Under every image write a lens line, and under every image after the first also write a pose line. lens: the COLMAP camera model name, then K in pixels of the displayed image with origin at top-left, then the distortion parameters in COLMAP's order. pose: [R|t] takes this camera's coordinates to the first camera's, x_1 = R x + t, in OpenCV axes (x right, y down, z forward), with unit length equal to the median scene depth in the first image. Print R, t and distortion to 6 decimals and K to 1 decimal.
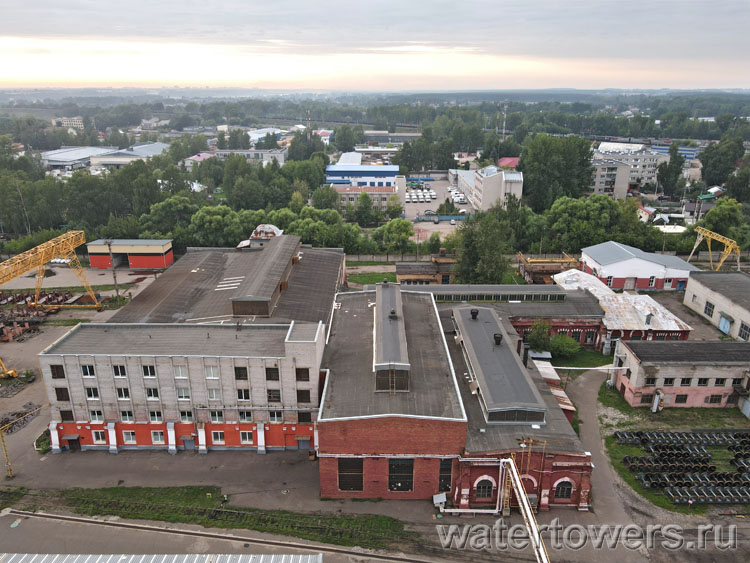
lens RADIAL K [[522.2, 0, 375.0], [0, 522.2, 281.5], [0, 0, 1]] dist [0.009182, 0.004217]
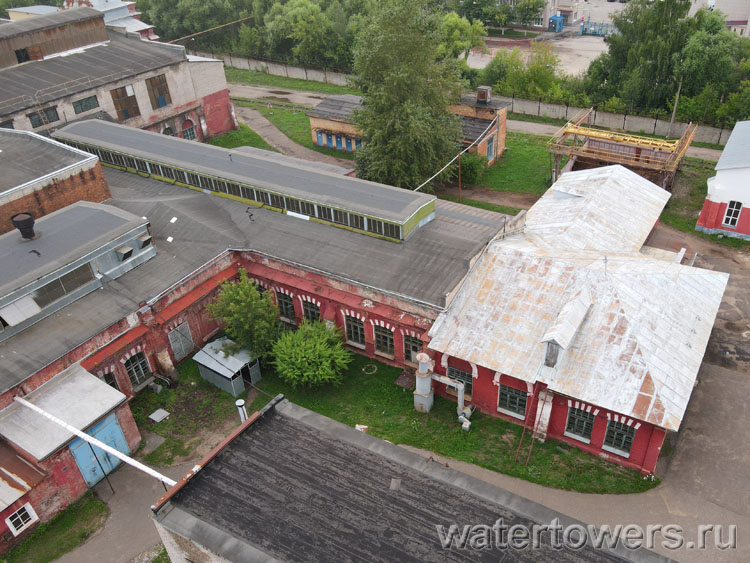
lens RADIAL K [[616.8, 0, 443.5], [0, 616.8, 306.0], [0, 0, 1]] dist [0.005018, 0.005925]
pose [[0.878724, 0.268681, -0.394531, 0.291644], [-0.142523, 0.936518, 0.320345, -0.033987], [0.455556, -0.225265, 0.861234, 0.308153]]
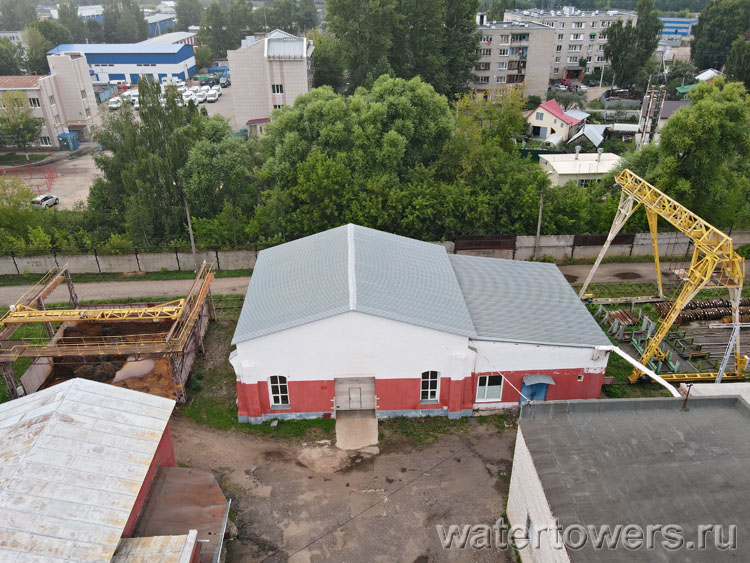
lens RADIAL K [[582.2, 0, 375.0], [0, 582.2, 281.5], [0, 0, 1]] dist [0.005771, 0.009535]
pose [[0.998440, -0.031621, 0.046012, 0.308813], [0.025109, 0.990419, 0.135790, -0.062059], [-0.049865, -0.134423, 0.989669, 0.446753]]
